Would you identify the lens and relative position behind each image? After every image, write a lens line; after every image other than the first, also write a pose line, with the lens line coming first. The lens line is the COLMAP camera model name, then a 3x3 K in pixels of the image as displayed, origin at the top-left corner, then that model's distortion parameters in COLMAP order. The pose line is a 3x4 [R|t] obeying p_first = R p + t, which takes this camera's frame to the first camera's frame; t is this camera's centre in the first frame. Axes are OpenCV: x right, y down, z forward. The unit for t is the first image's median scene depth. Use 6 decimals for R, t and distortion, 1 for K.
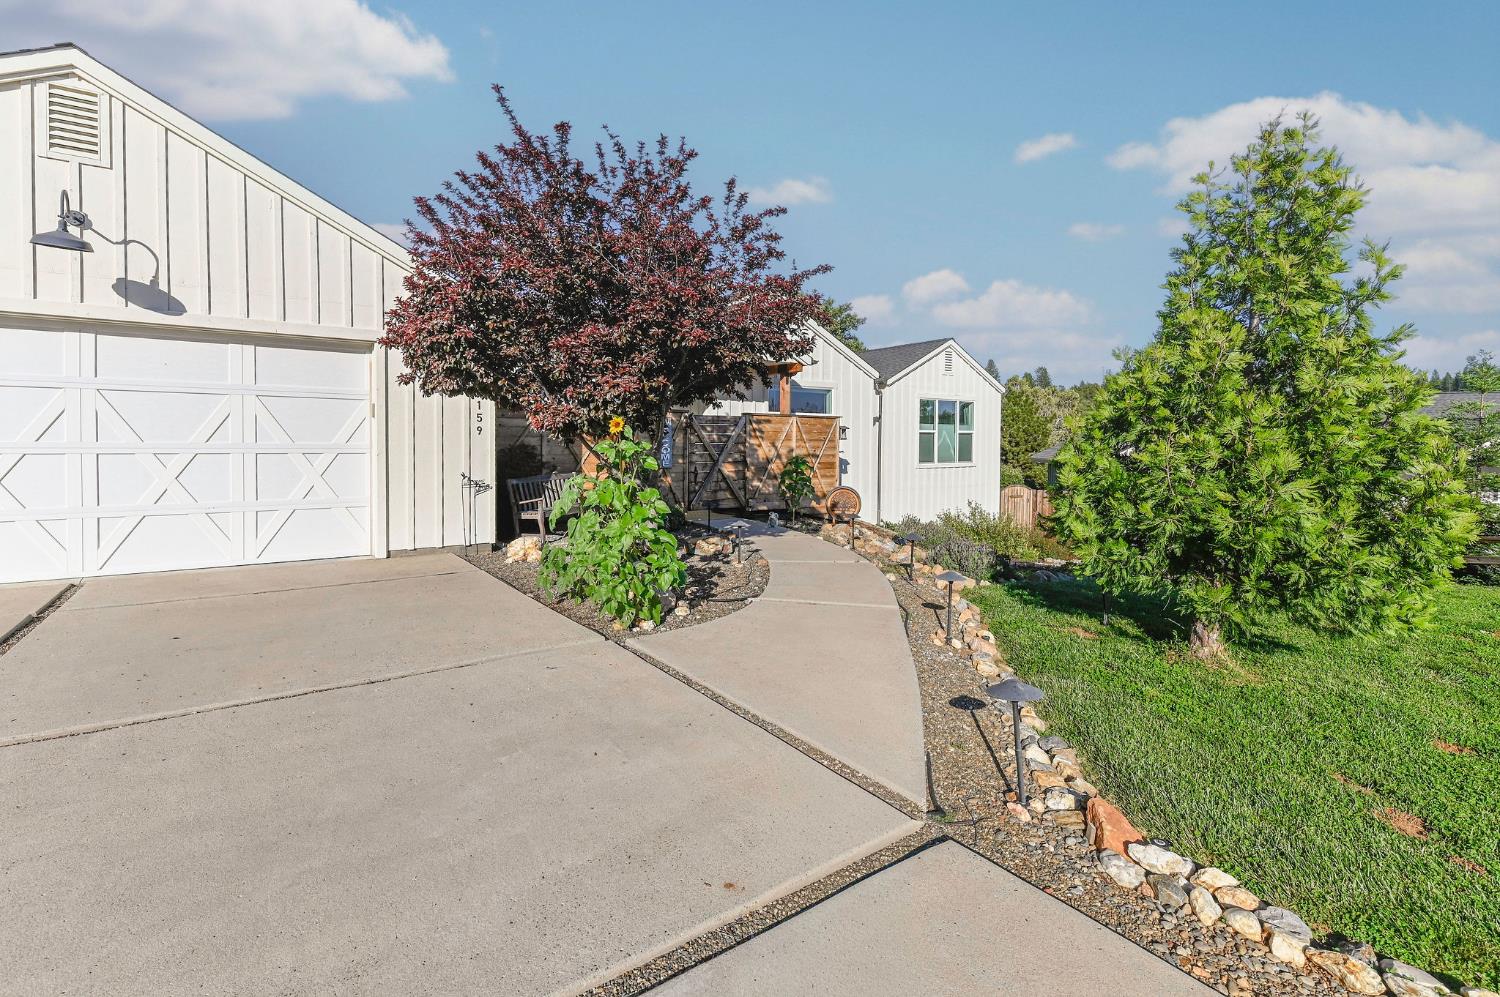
lens RADIAL K [[669.9, 0, 733.6], [0, 669.9, 460.0], [0, 0, 1]] dist [0.001539, 0.000302]
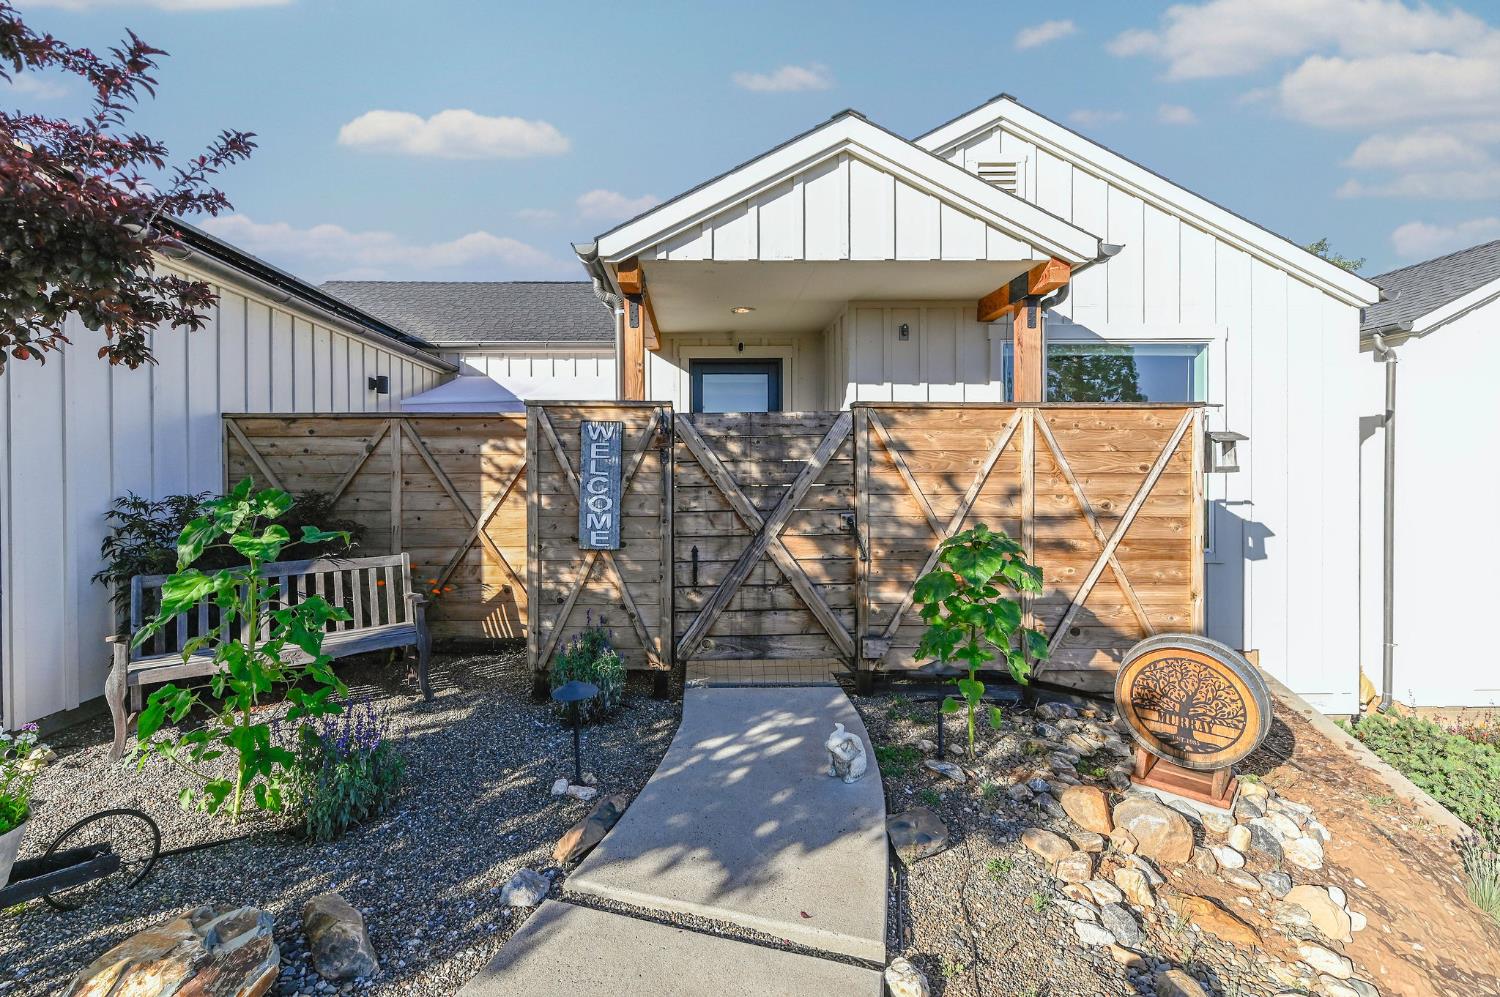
lens RADIAL K [[660.9, 0, 698.0], [0, 660.9, 479.5], [0, 0, 1]] dist [-0.001749, -0.000717]
pose [[0.821406, -0.006449, -0.570307, 0.225819], [-0.006815, 0.999754, -0.021121, -0.029005], [0.570303, 0.021236, 0.821160, 0.962137]]
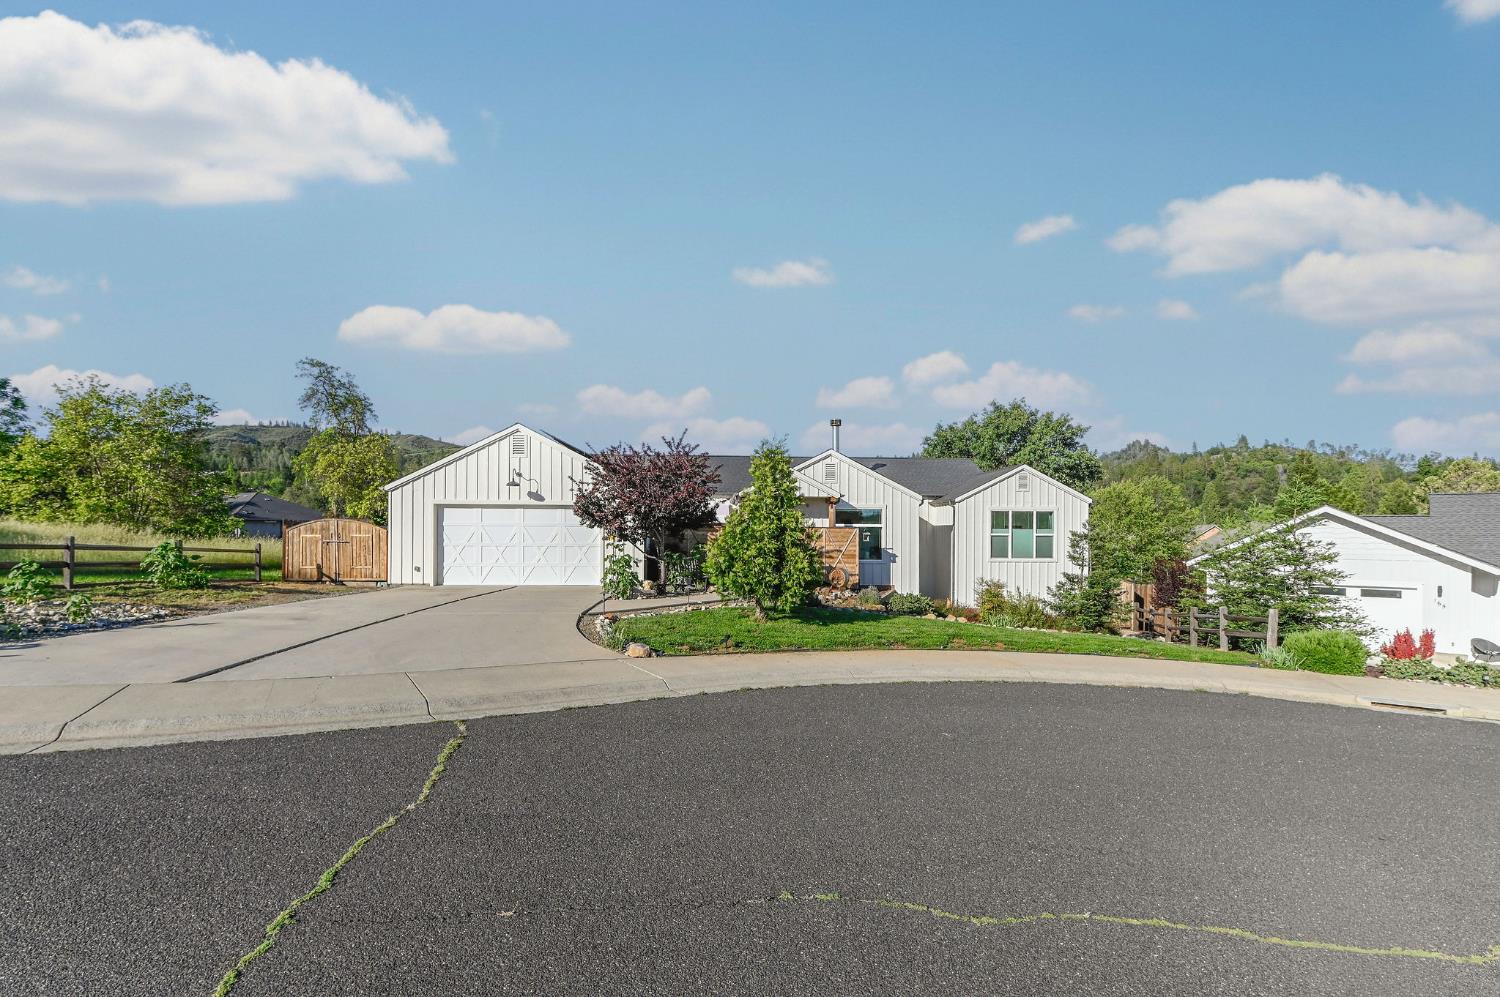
lens RADIAL K [[647.2, 0, 755.1], [0, 647.2, 532.1], [0, 0, 1]] dist [0.000751, -0.000503]
pose [[0.853240, -0.002295, -0.521513, 1.257324], [-0.016713, 0.999356, -0.031740, 0.002990], [0.521250, 0.035798, 0.852653, -0.826873]]
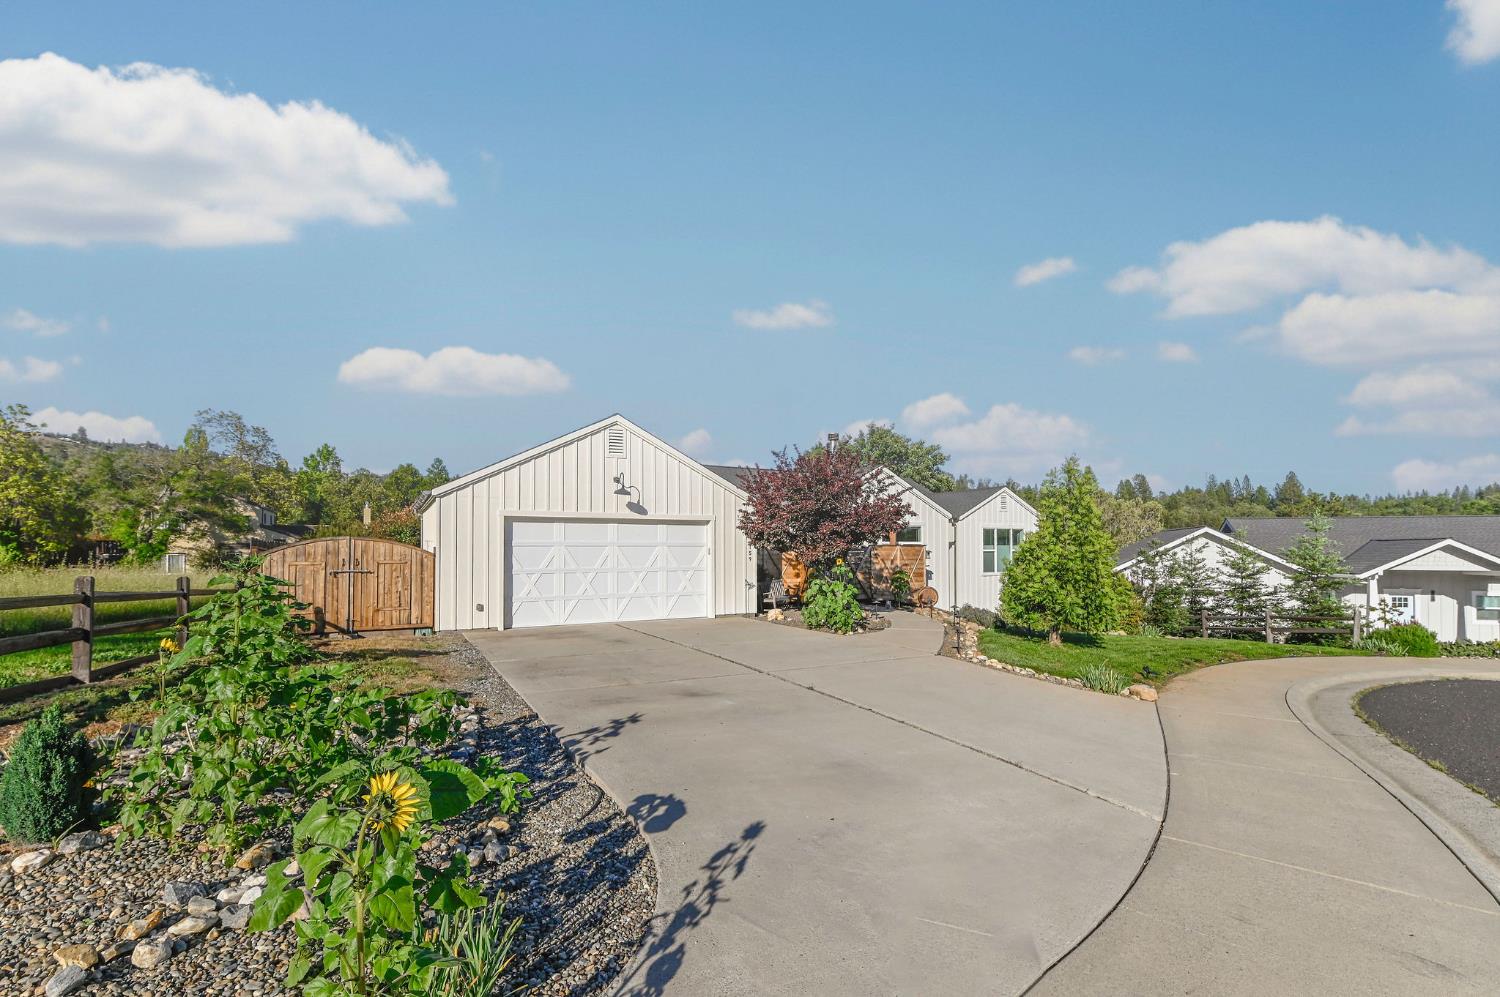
lens RADIAL K [[634.2, 0, 750.0], [0, 634.2, 533.1], [0, 0, 1]] dist [0.001241, -0.000514]
pose [[0.992702, -0.009674, -0.120209, -0.140280], [0.003329, 0.998596, -0.052876, -0.020497], [0.120551, 0.052090, 0.991339, -1.004580]]
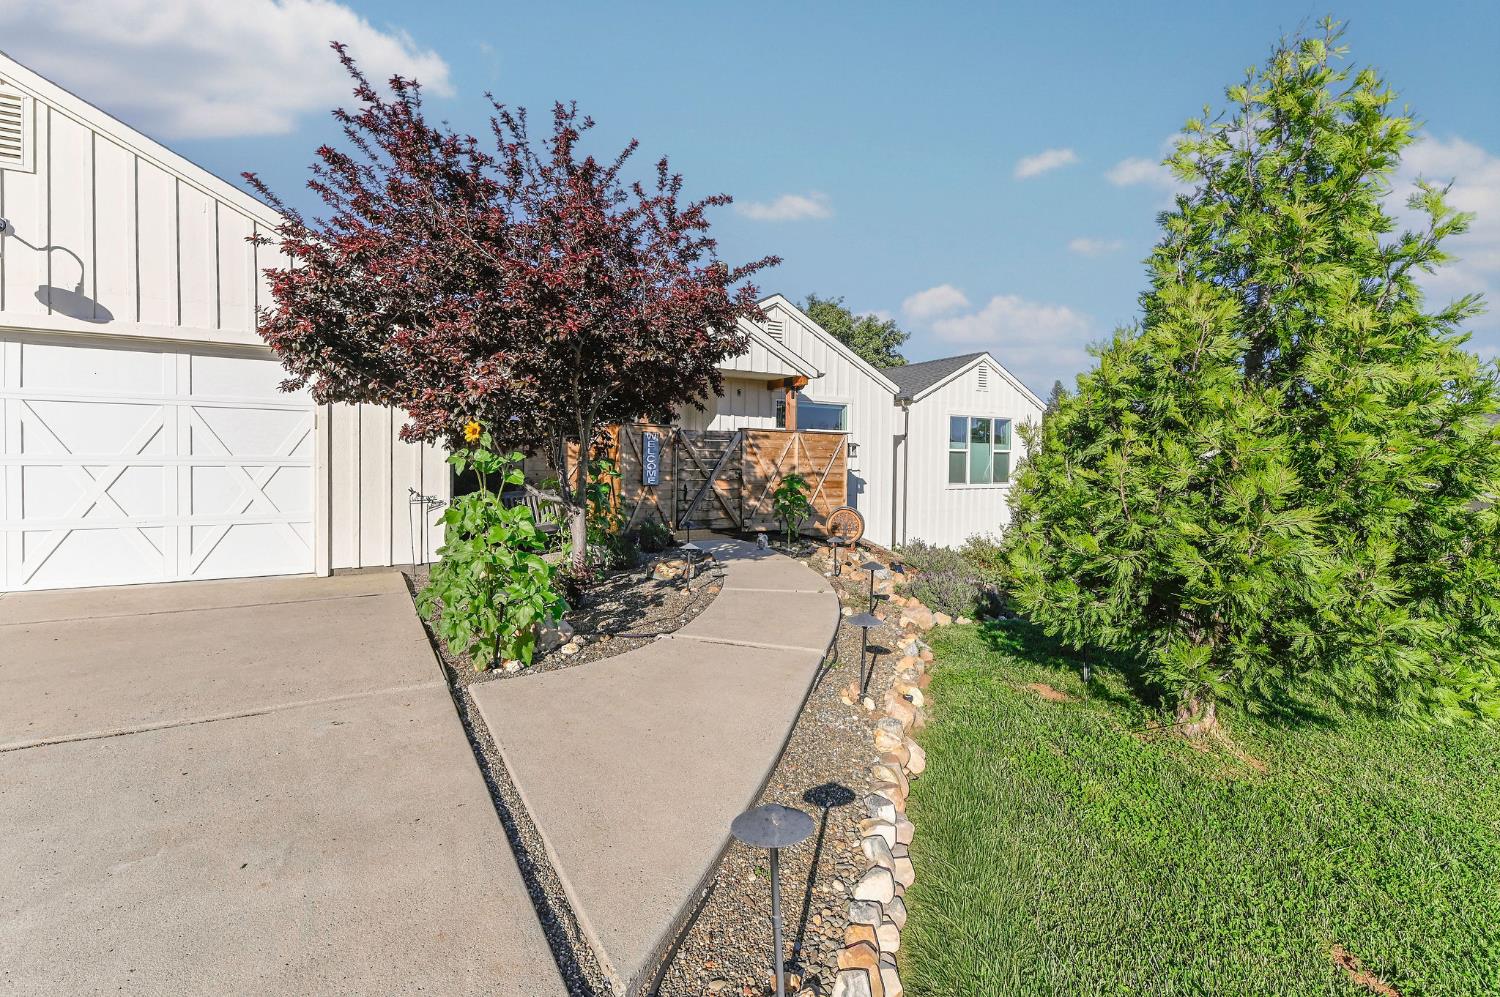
lens RADIAL K [[653.9, 0, 735.6], [0, 653.9, 474.8], [0, 0, 1]] dist [0.001881, -0.000719]
pose [[0.995843, 0.007317, -0.090790, 0.138173], [-0.007933, 0.999948, -0.006426, 0.002302], [0.090738, 0.007119, 0.995849, 0.112931]]
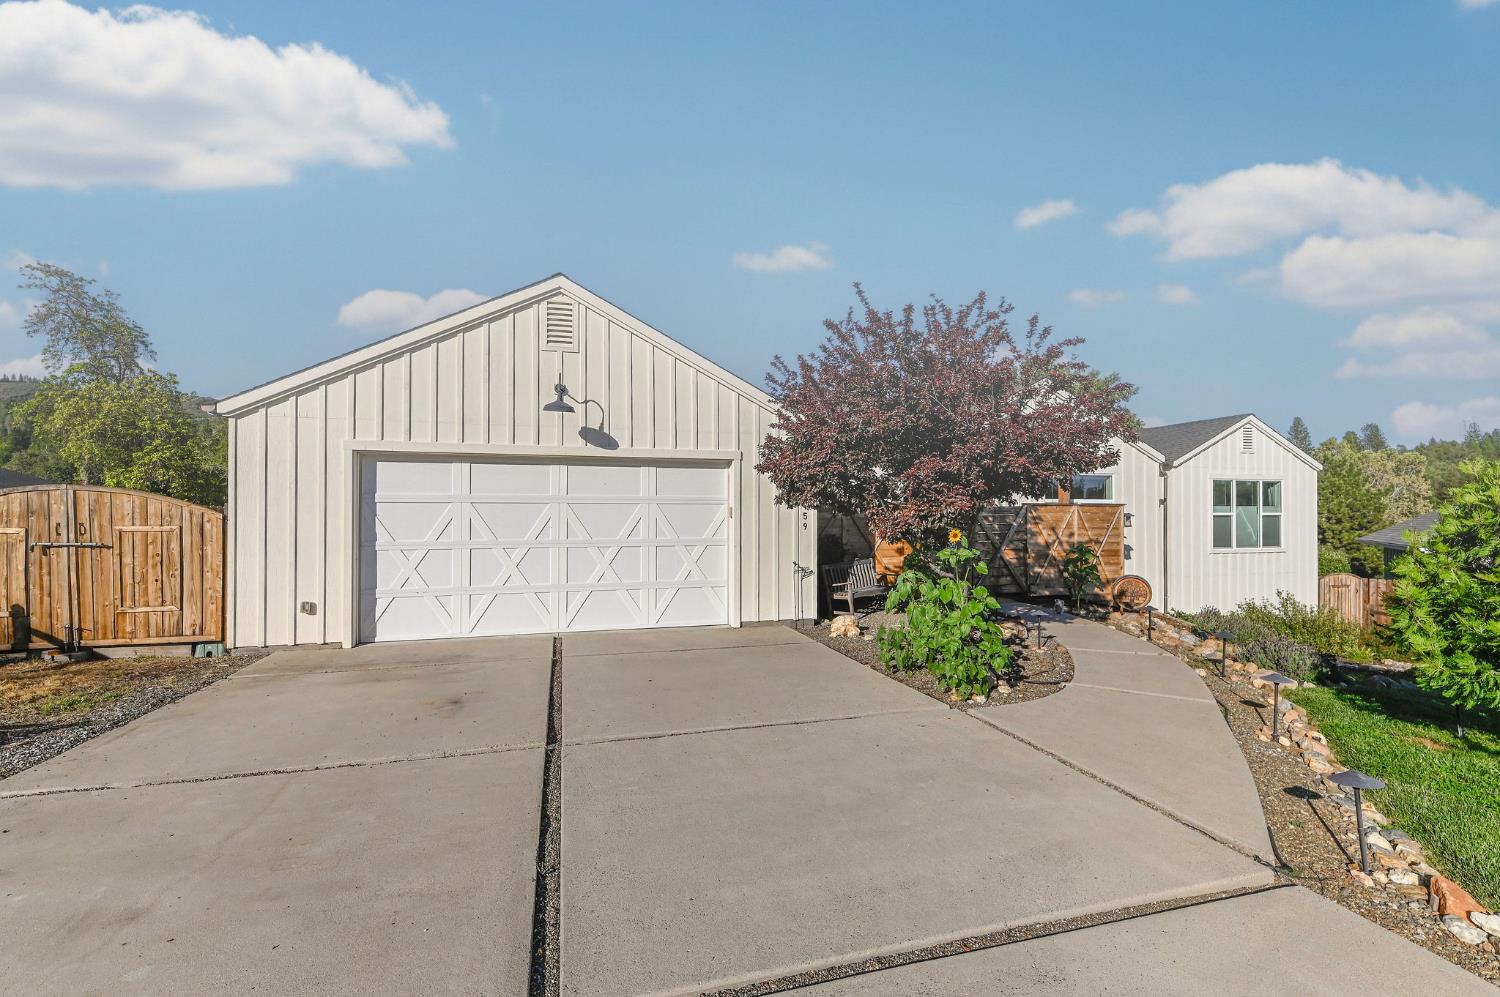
lens RADIAL K [[650.7, 0, 761.8], [0, 650.7, 506.5], [0, 0, 1]] dist [0.009216, -0.007956]
pose [[0.948346, -0.007388, -0.317153, -0.076818], [-0.004769, 0.999284, -0.037540, -0.036117], [0.317203, 0.037114, 0.947631, -0.165093]]
